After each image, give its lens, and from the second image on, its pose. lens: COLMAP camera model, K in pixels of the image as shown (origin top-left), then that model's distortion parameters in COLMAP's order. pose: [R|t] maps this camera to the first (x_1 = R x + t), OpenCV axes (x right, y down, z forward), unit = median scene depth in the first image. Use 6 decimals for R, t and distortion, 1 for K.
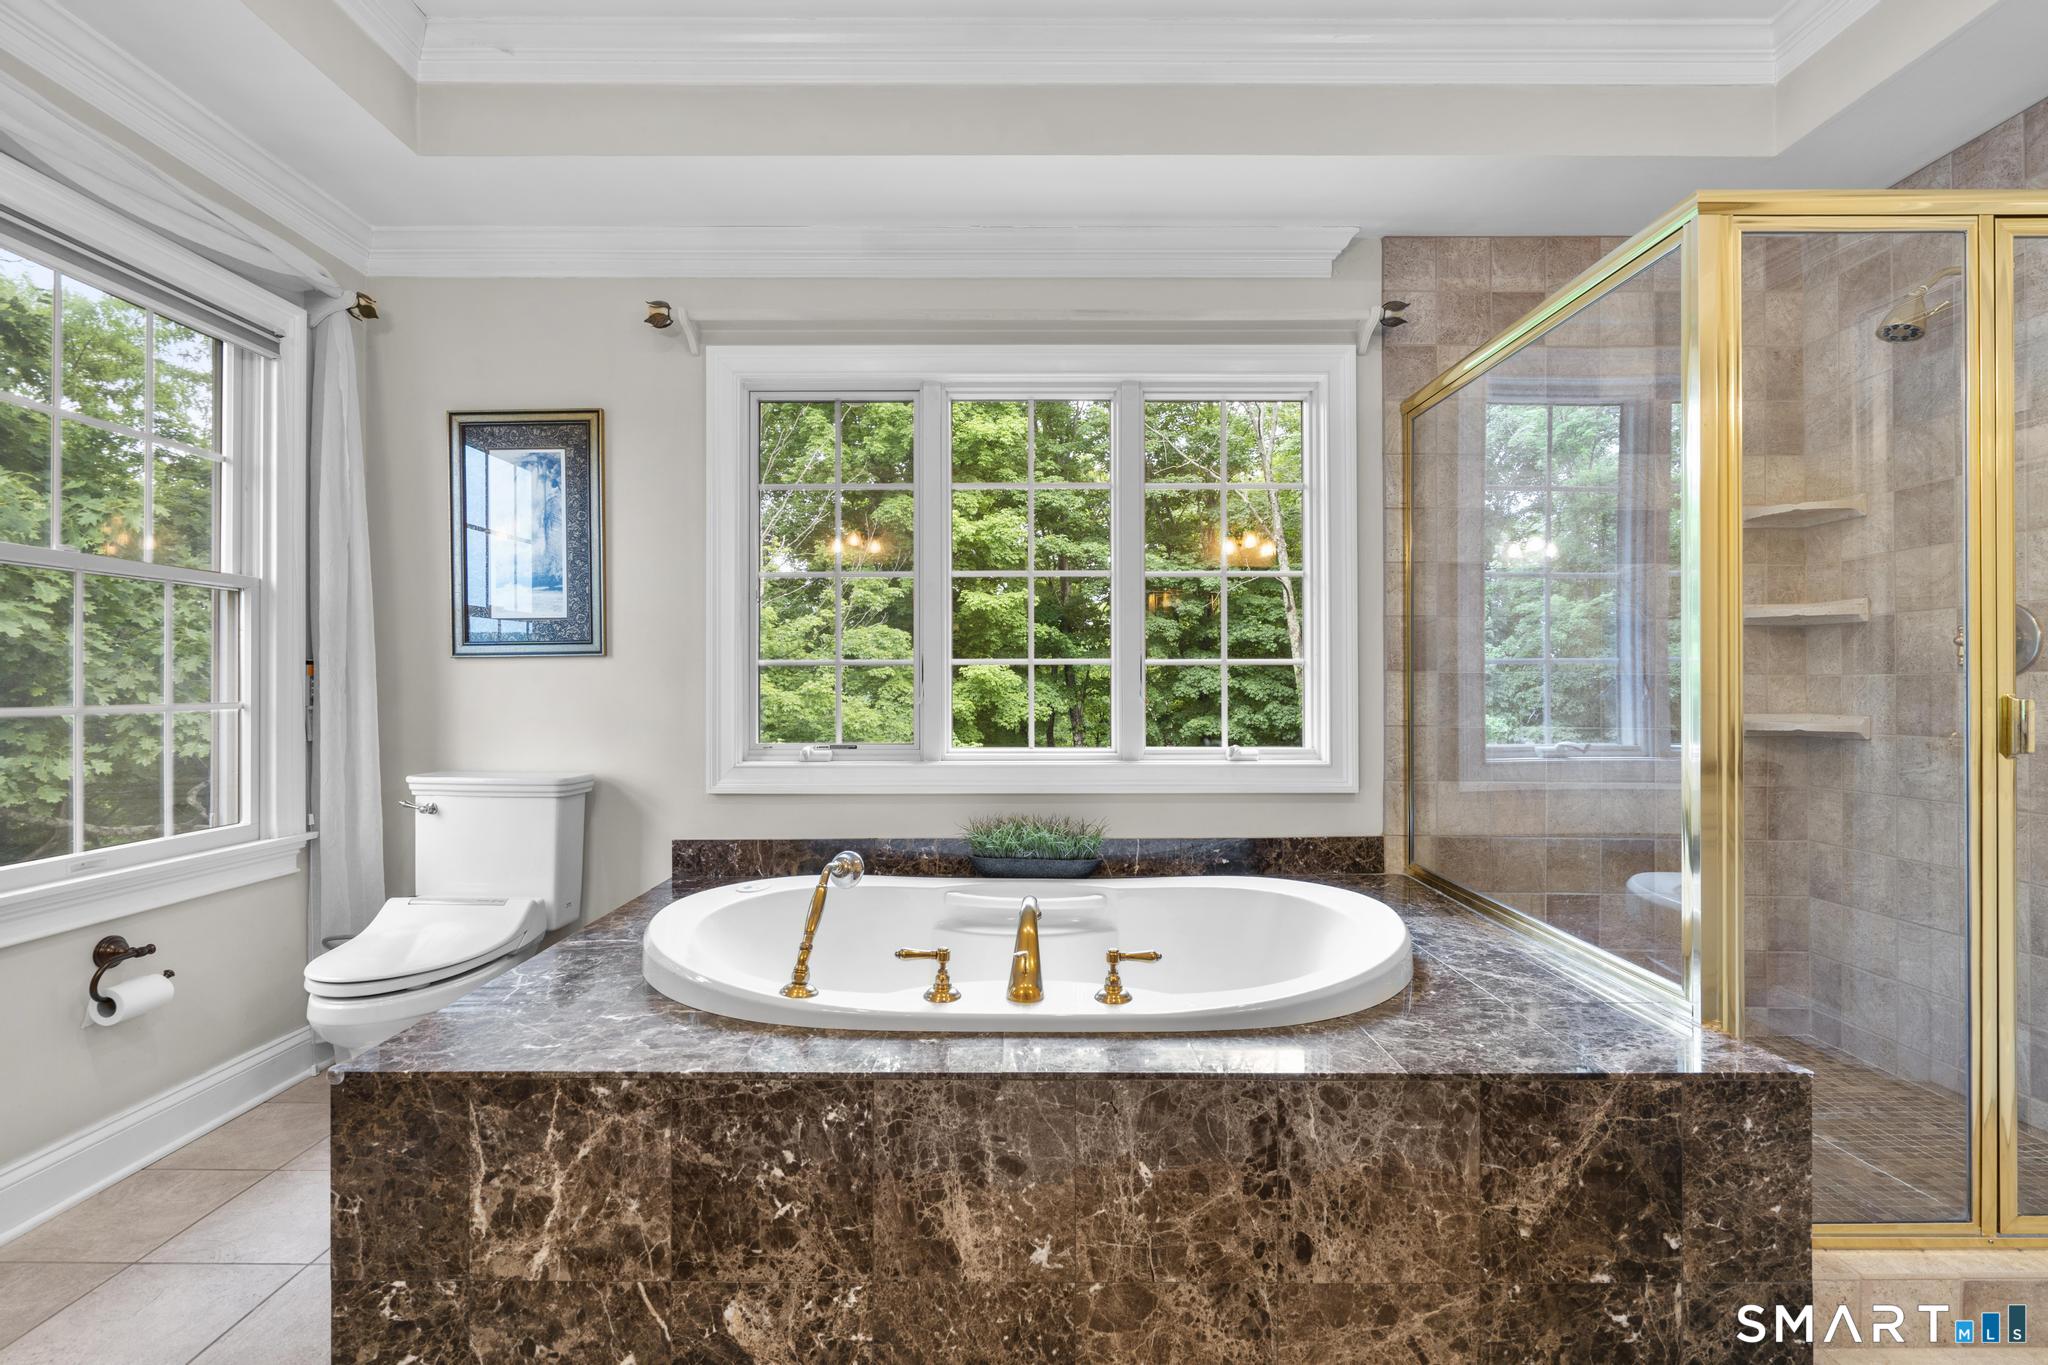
lens RADIAL K [[930.1, 0, 1020.6], [0, 930.1, 680.4], [0, 0, 1]] dist [-0.004835, 0.003407]
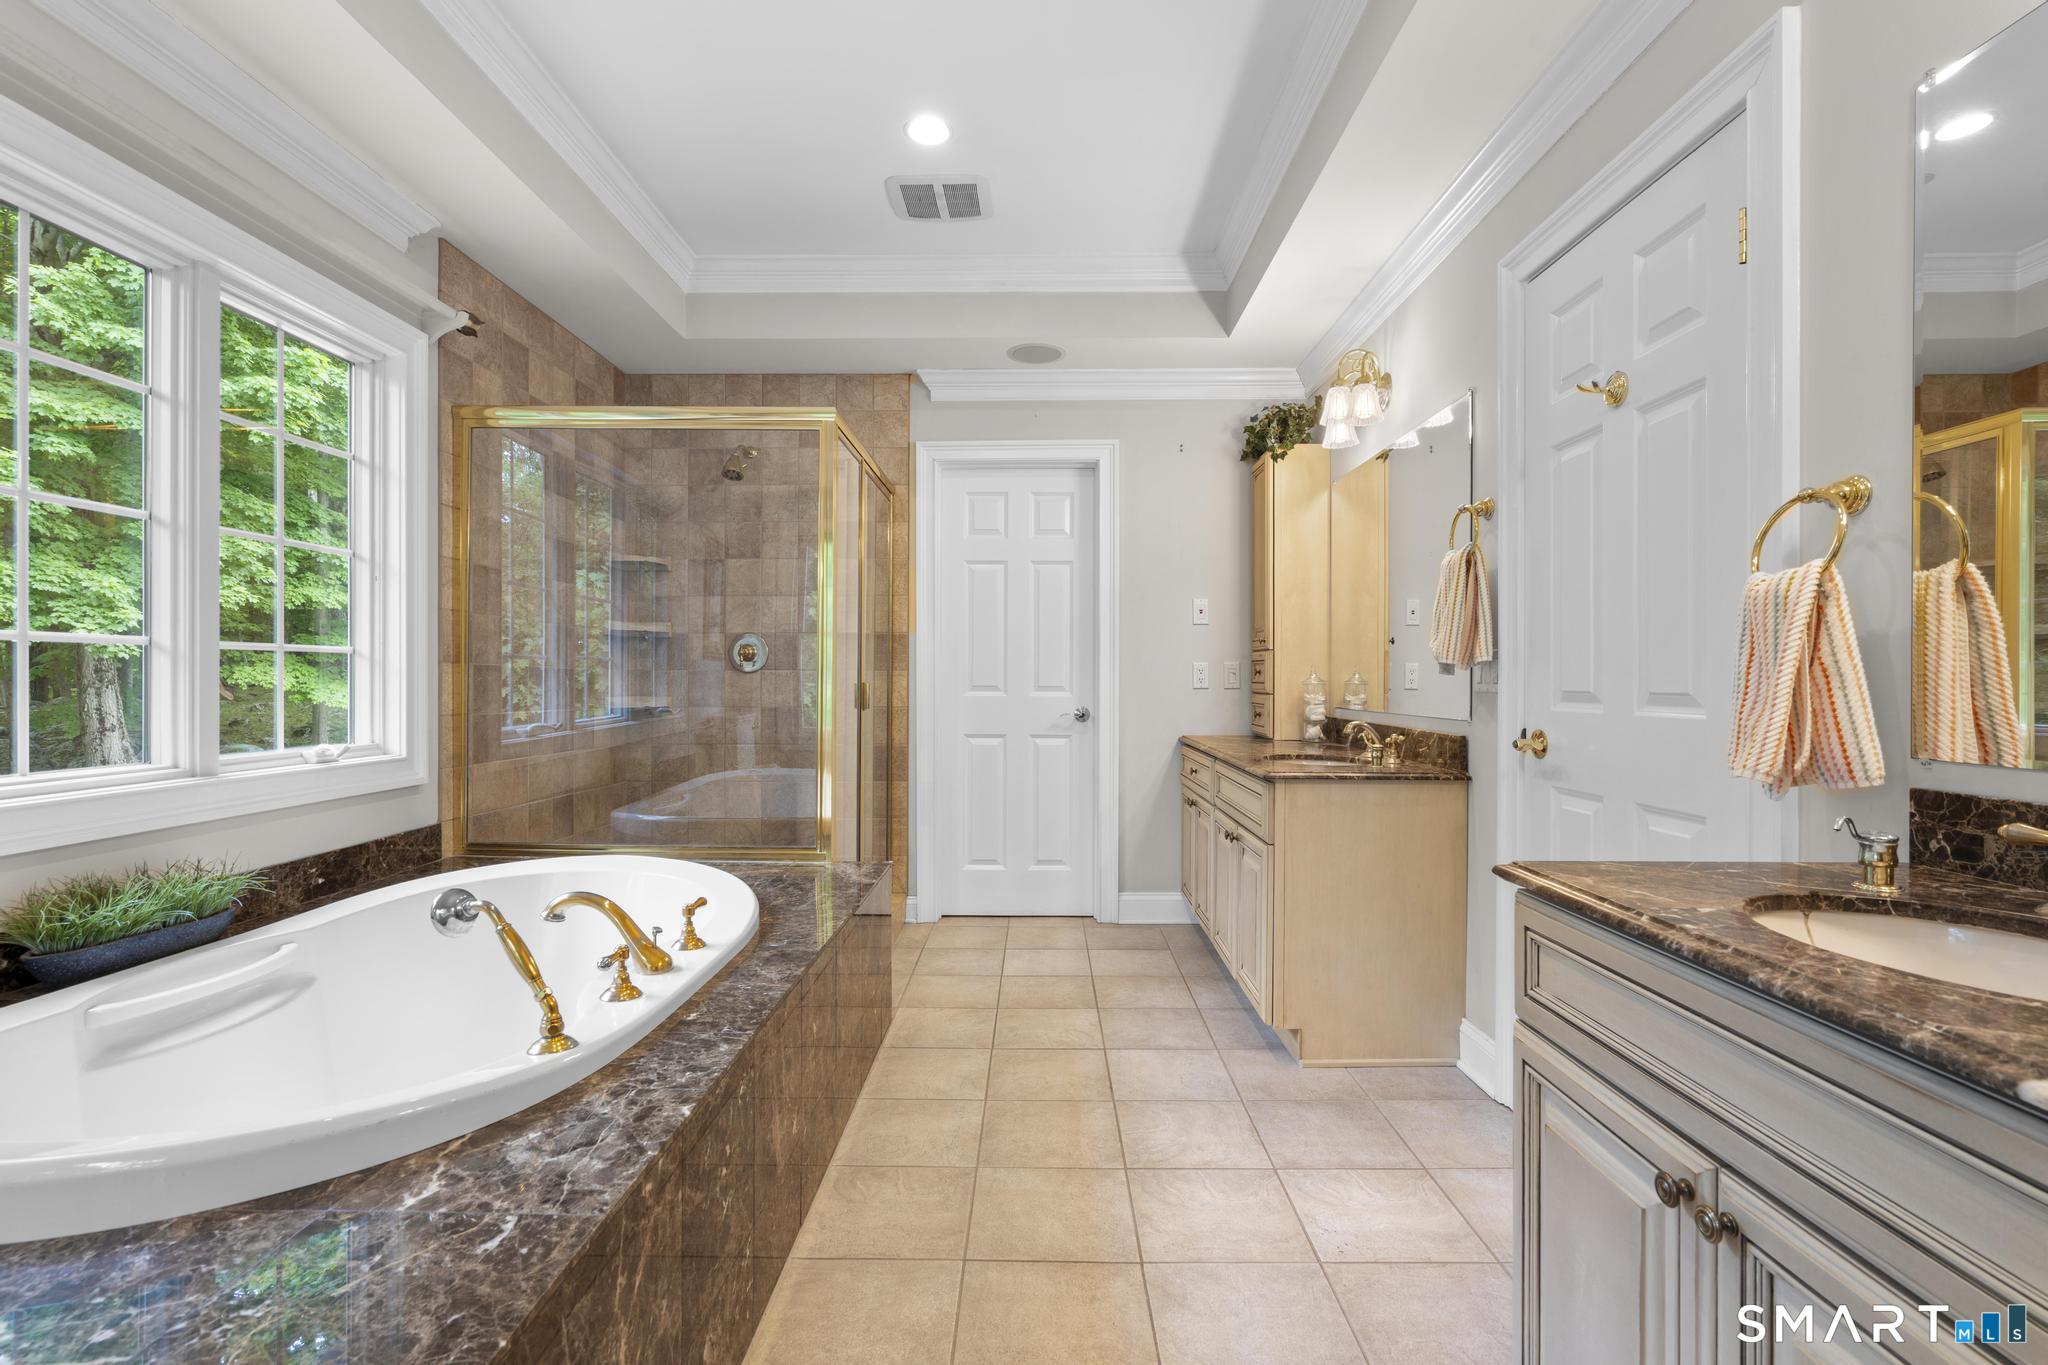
lens RADIAL K [[930.1, 0, 1023.1], [0, 930.1, 682.5], [0, 0, 1]] dist [-0.004835, 0.003407]
pose [[0.011412, -0.003222, 0.999930, -0.630643], [-0.006893, 0.999971, 0.003301, 0.004699], [-0.999911, -0.006931, 0.011389, 0.346048]]
